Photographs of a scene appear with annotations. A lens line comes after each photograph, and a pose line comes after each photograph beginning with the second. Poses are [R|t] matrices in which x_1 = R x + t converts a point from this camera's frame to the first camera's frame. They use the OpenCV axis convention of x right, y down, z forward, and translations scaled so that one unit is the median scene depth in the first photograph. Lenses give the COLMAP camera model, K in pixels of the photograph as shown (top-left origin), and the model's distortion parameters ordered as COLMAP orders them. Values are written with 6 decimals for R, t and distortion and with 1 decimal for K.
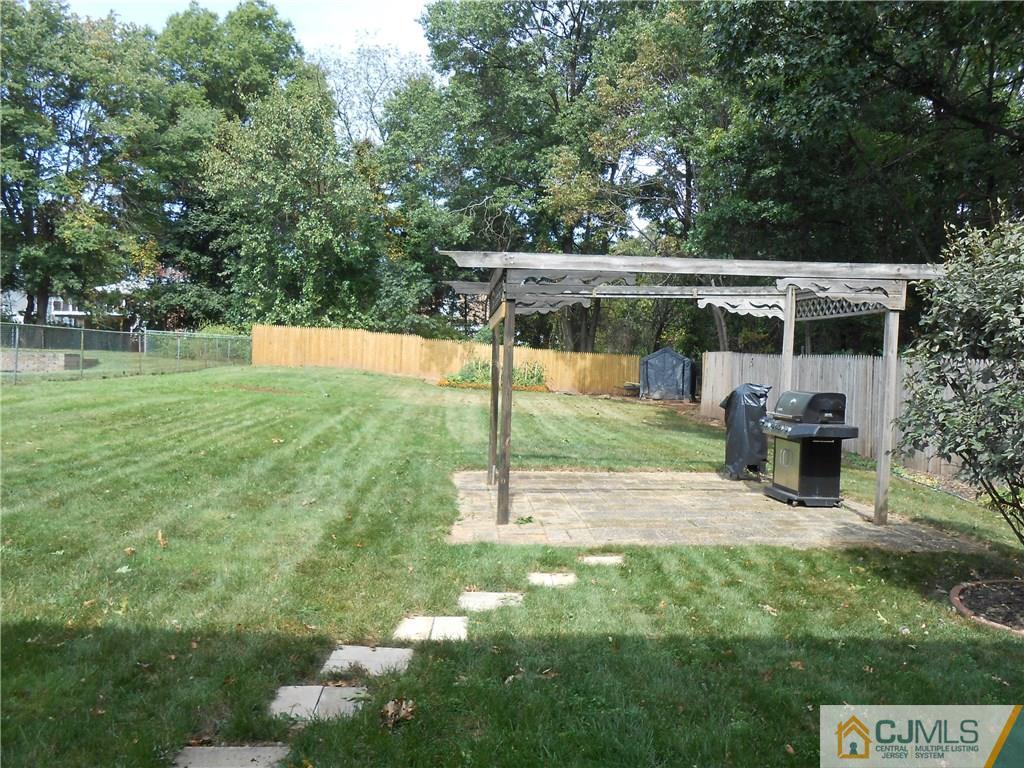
lens RADIAL K [[793.4, 0, 507.9], [0, 793.4, 387.7], [0, 0, 1]] dist [-0.042501, 0.060044]
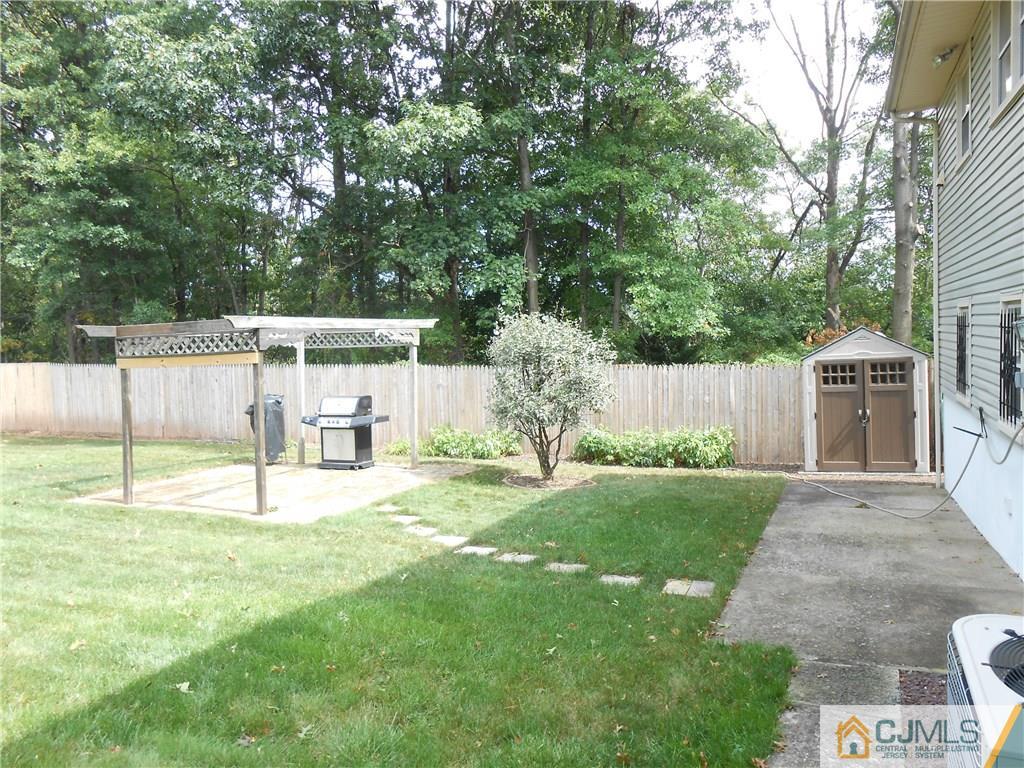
lens RADIAL K [[793.4, 0, 514.6], [0, 793.4, 381.4], [0, 0, 1]] dist [-0.042501, 0.060044]
pose [[0.475691, -0.076129, 0.876312, -0.214612], [0.068030, 0.996448, 0.049637, -0.020573], [-0.876978, 0.036004, 0.479180, -0.007576]]
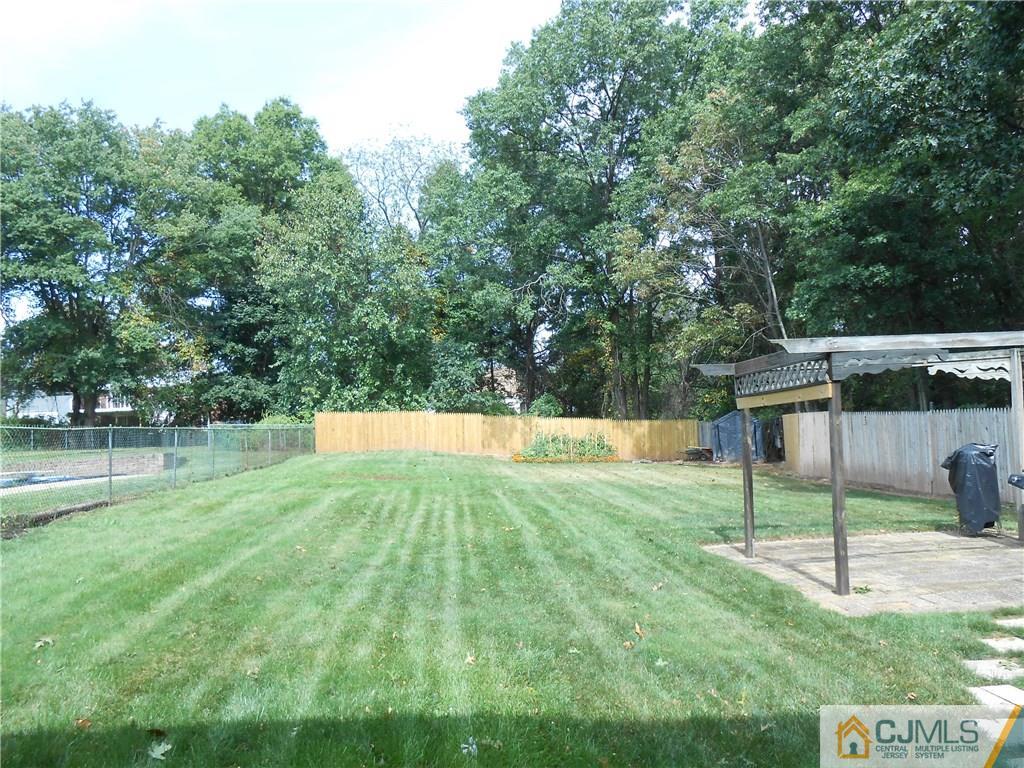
lens RADIAL K [[793.4, 0, 518.8], [0, 793.4, 386.7], [0, 0, 1]] dist [-0.042501, 0.060044]
pose [[0.997874, -0.061227, 0.022350, -0.098764], [0.062988, 0.994023, -0.089168, -0.007645], [-0.016757, 0.090386, 0.995766, -0.011104]]
